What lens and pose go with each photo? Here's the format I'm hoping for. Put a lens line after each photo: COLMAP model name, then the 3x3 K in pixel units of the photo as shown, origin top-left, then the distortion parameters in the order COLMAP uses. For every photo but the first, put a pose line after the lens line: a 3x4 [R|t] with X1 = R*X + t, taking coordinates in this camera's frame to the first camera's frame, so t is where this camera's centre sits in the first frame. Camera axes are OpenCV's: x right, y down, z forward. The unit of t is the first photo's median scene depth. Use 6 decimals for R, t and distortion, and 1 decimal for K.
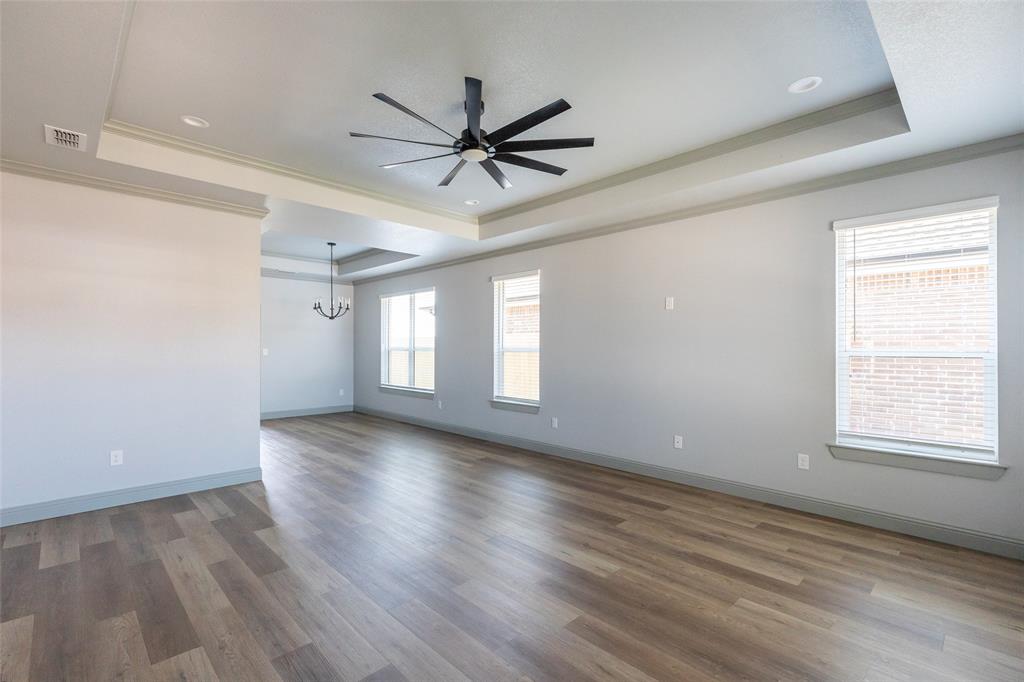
lens RADIAL K [[465.2, 0, 510.8], [0, 465.2, 341.6], [0, 0, 1]] dist [0.012149, -0.002529]
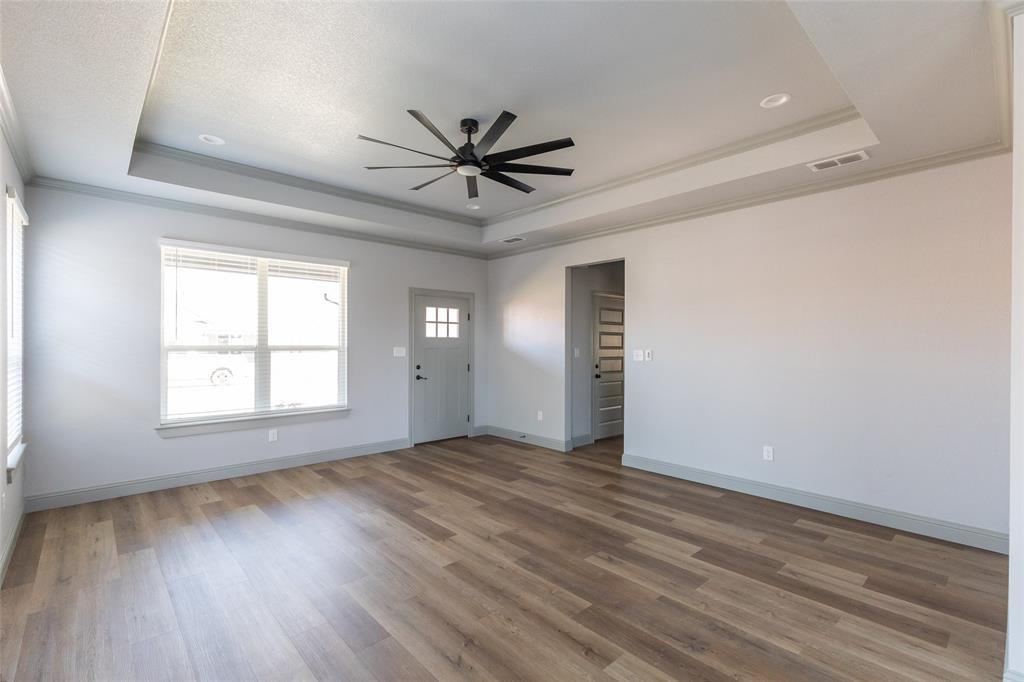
lens RADIAL K [[465.2, 0, 511.9], [0, 465.2, 338.7], [0, 0, 1]] dist [0.012149, -0.002529]
pose [[-0.999624, -0.007443, 0.026401, -0.204635], [-0.008152, 0.999607, -0.026816, 0.020264], [-0.026191, -0.027021, -0.999292, 2.055502]]
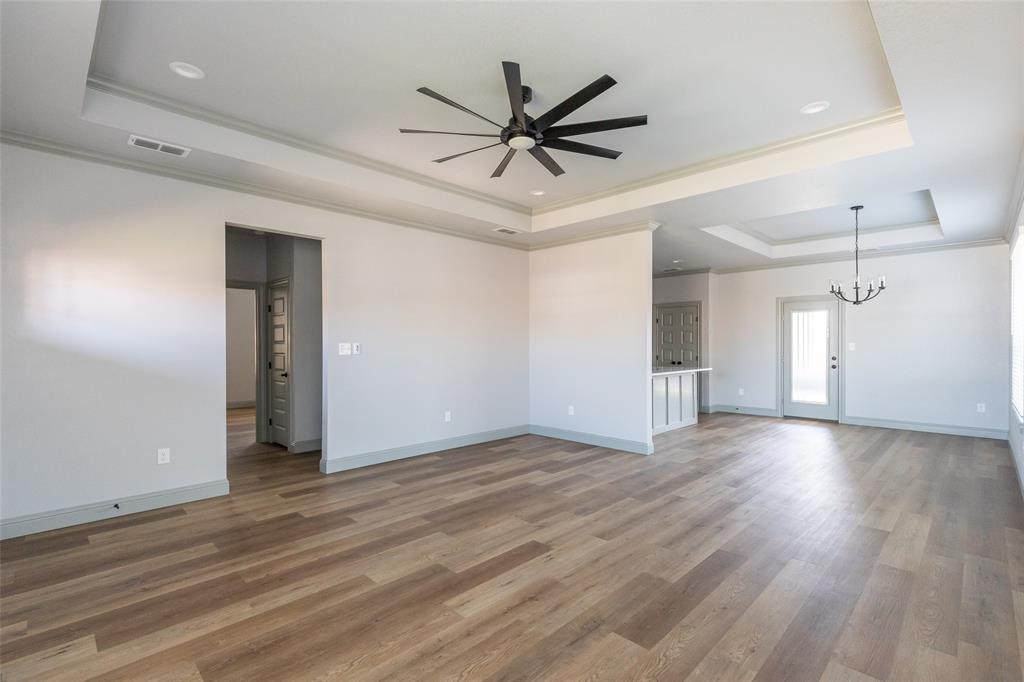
lens RADIAL K [[465.2, 0, 513.0], [0, 465.2, 351.6], [0, 0, 1]] dist [0.012149, -0.002529]
pose [[0.019458, 0.016873, -0.999668, 0.900529], [0.013522, 0.999762, 0.017138, 0.022231], [0.999719, -0.013851, 0.019226, 0.949804]]
